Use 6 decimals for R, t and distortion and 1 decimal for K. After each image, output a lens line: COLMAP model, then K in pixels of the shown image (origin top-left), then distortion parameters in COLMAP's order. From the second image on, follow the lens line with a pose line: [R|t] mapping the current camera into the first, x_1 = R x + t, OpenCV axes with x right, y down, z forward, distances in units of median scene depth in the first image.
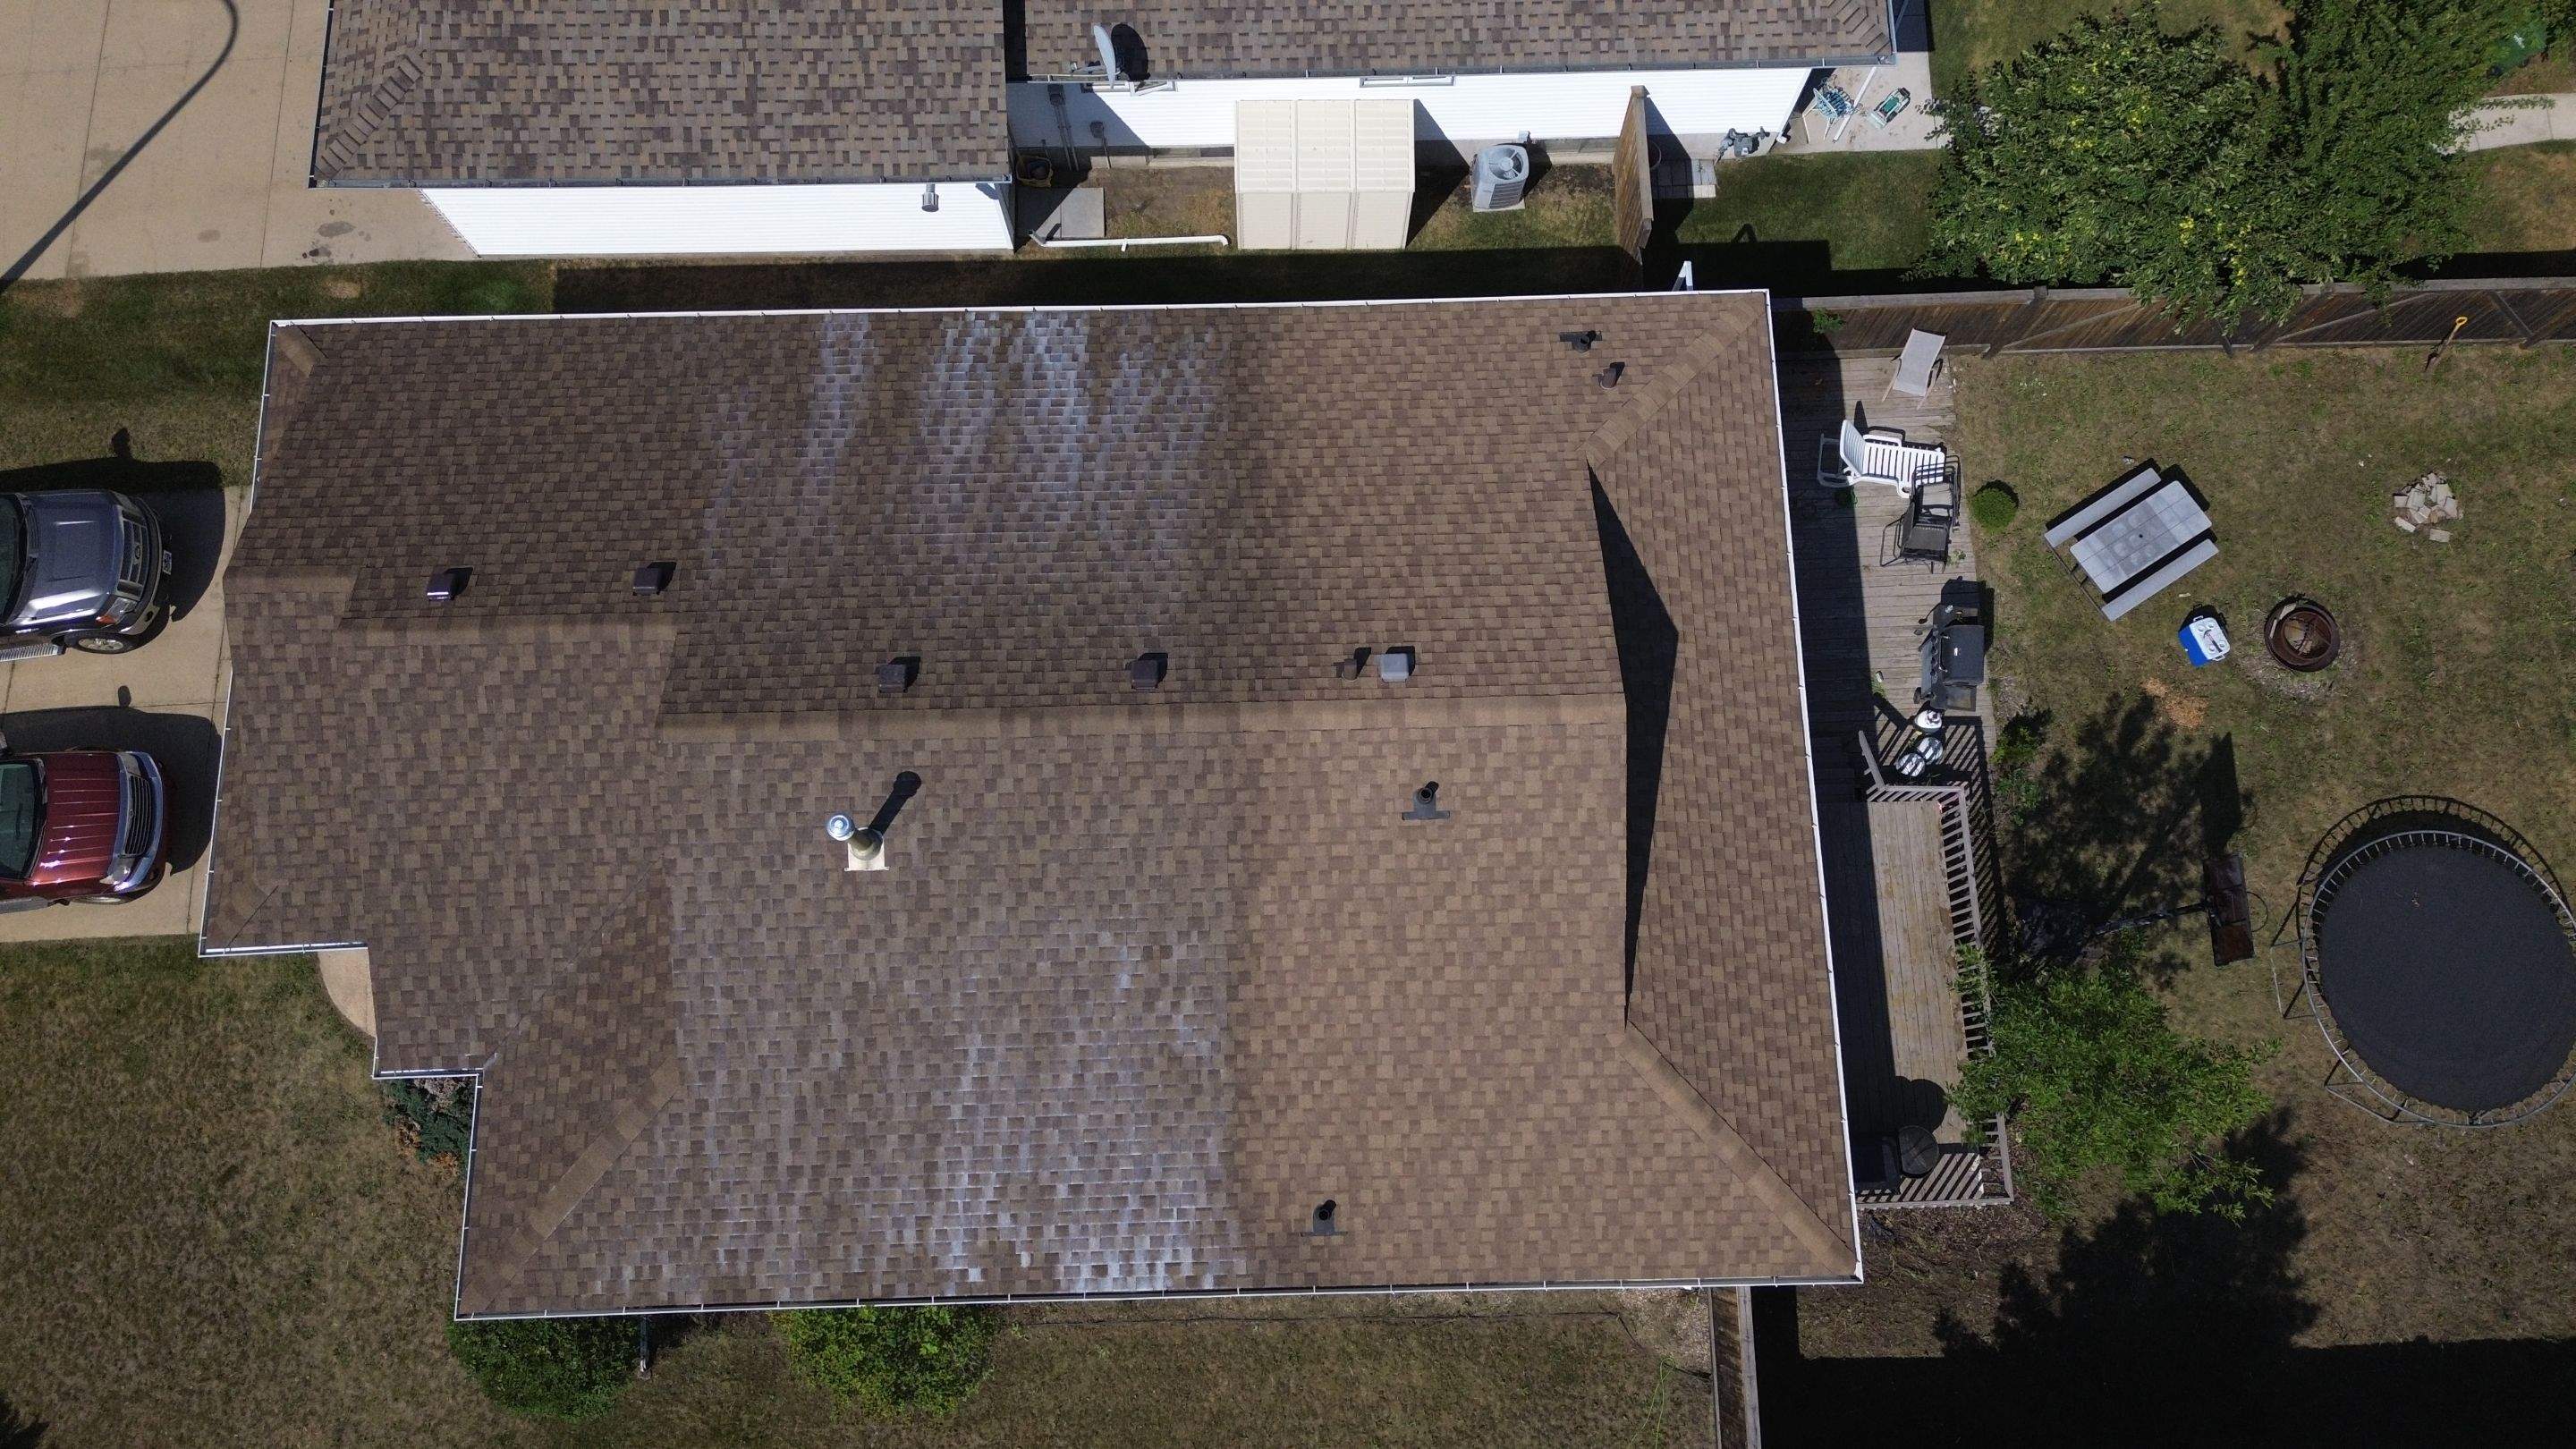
lens RADIAL K [[1799.7, 0, 1287.3], [0, 1799.7, 720.7], [0, 0, 1]] dist [0.090410, -0.084710]
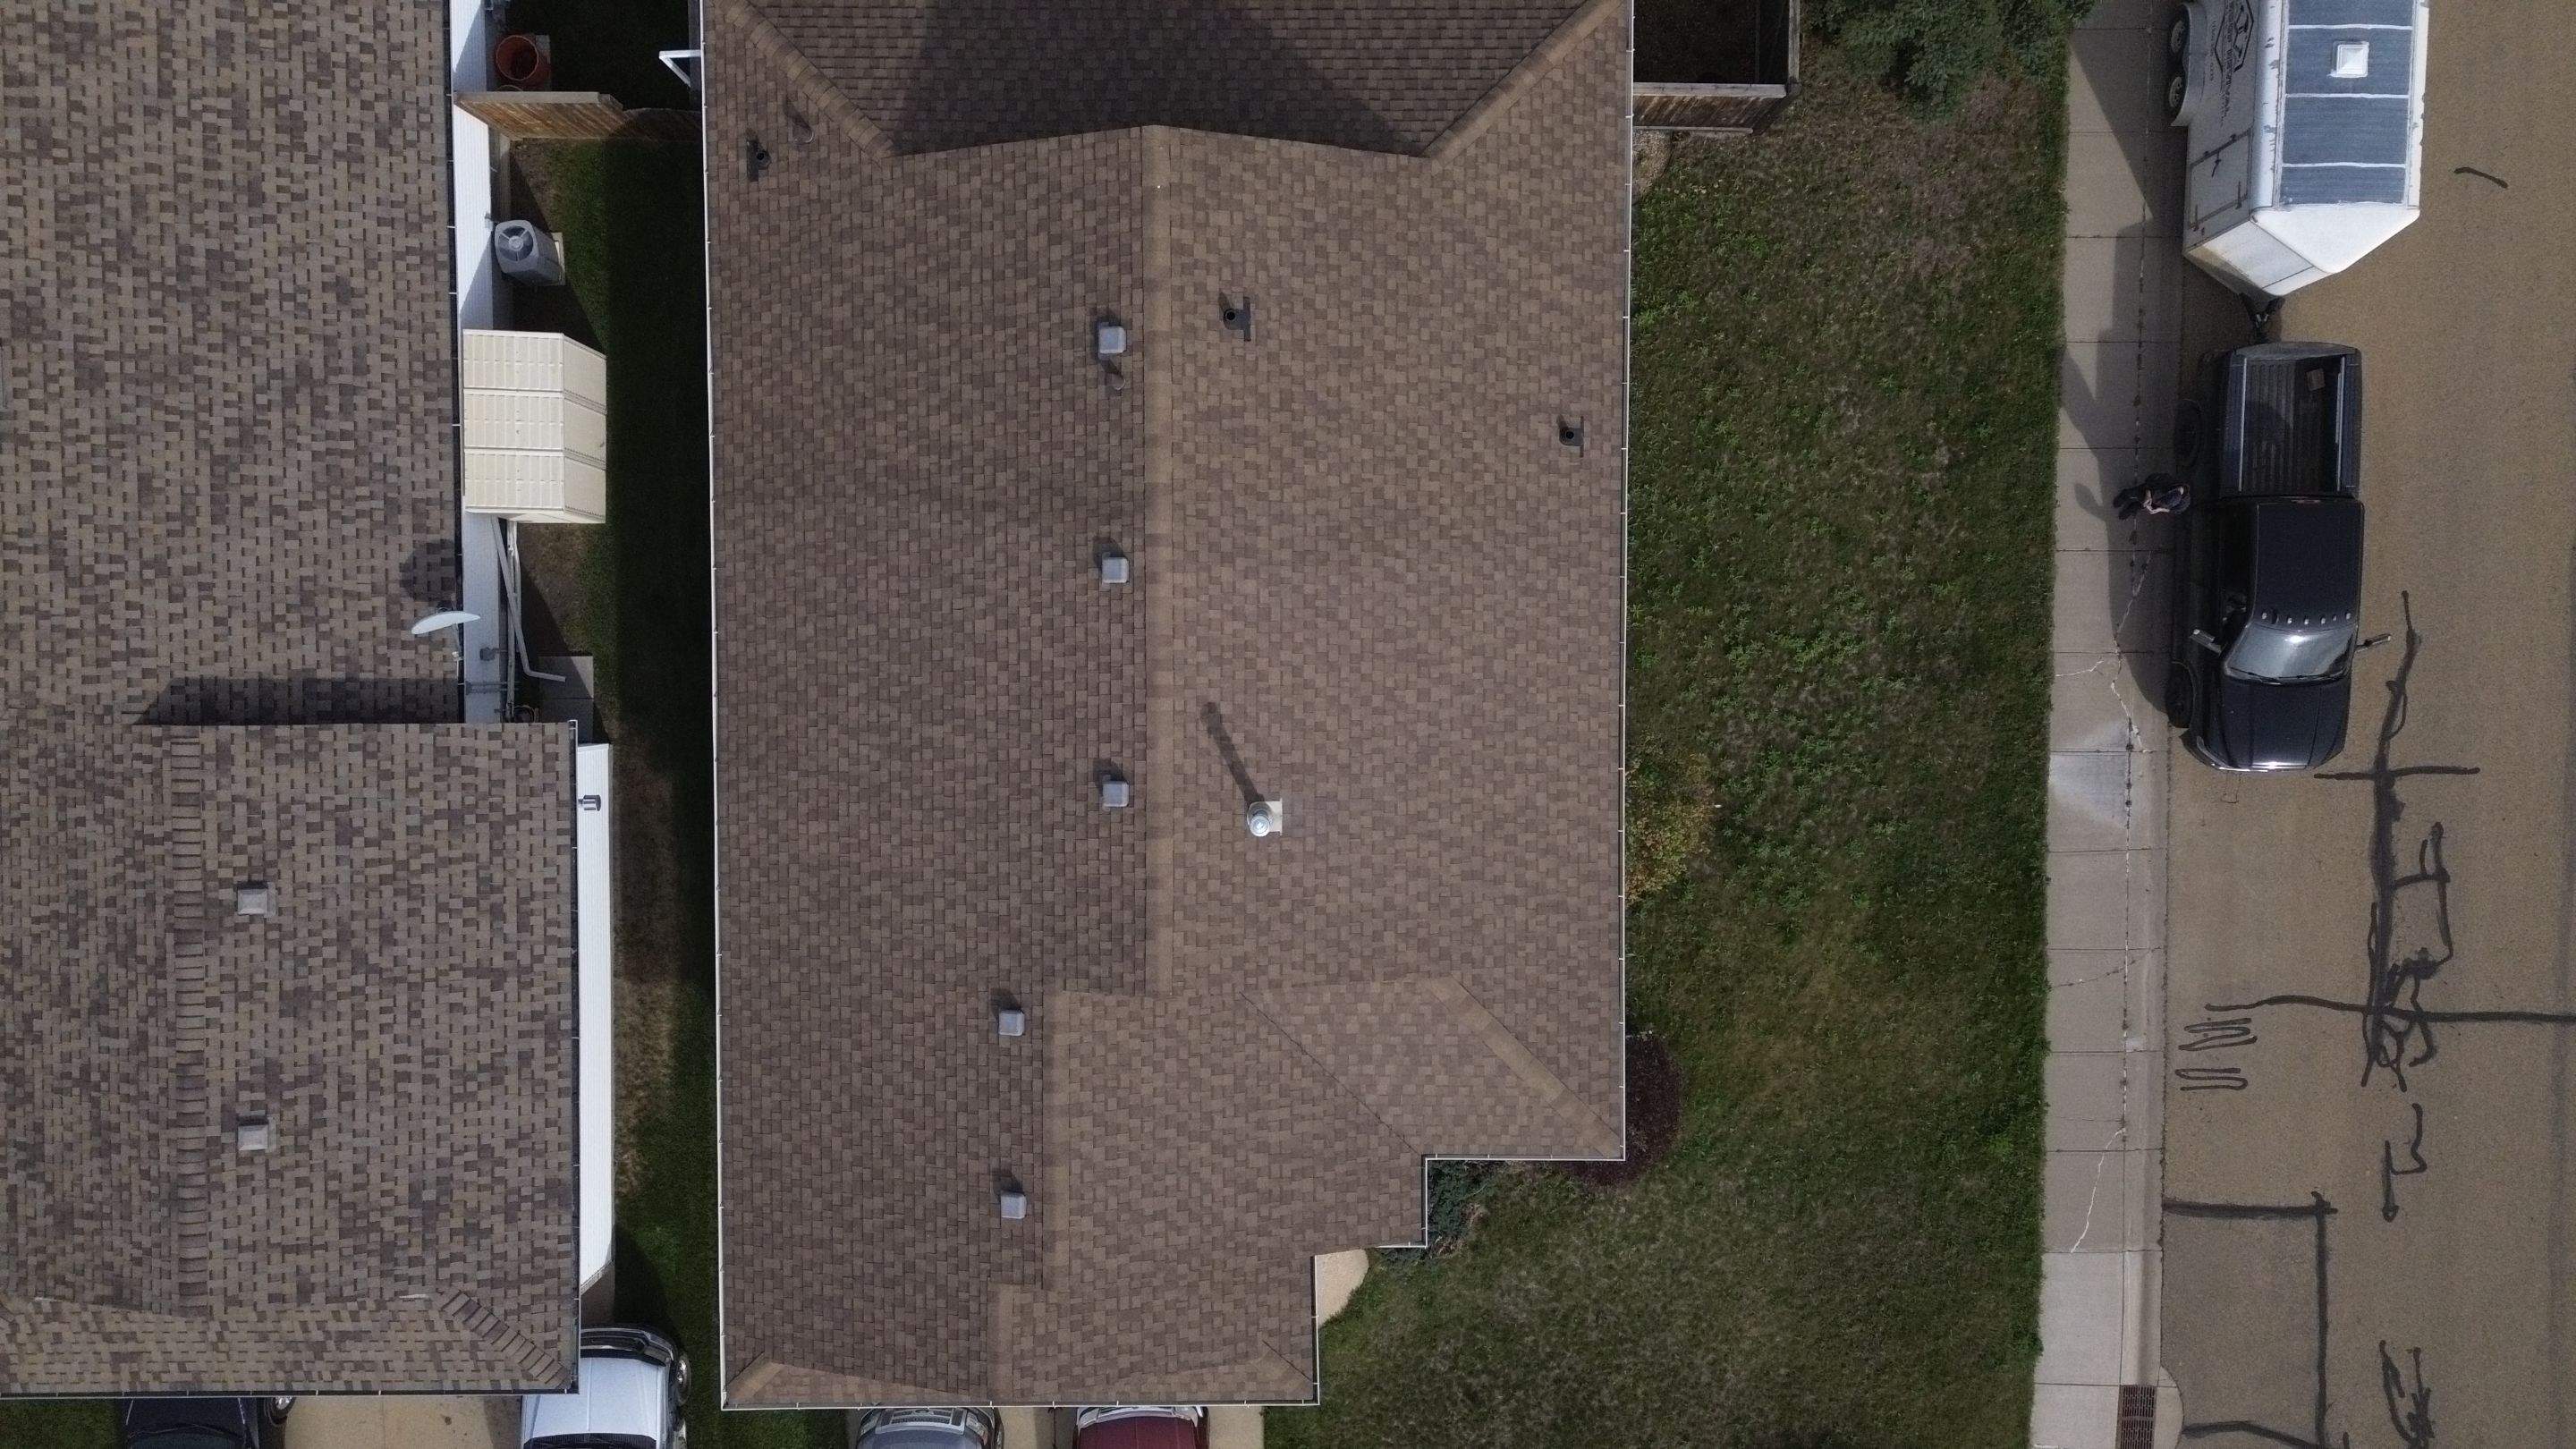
lens RADIAL K [[1799.7, 0, 1288.3], [0, 1799.7, 725.3], [0, 0, 1]] dist [0.090410, -0.084710]
pose [[0.021981, -0.999164, -0.034483, -0.127549], [0.970956, 0.013116, 0.238896, -0.176091], [-0.238244, -0.038733, 0.970433, -0.098506]]
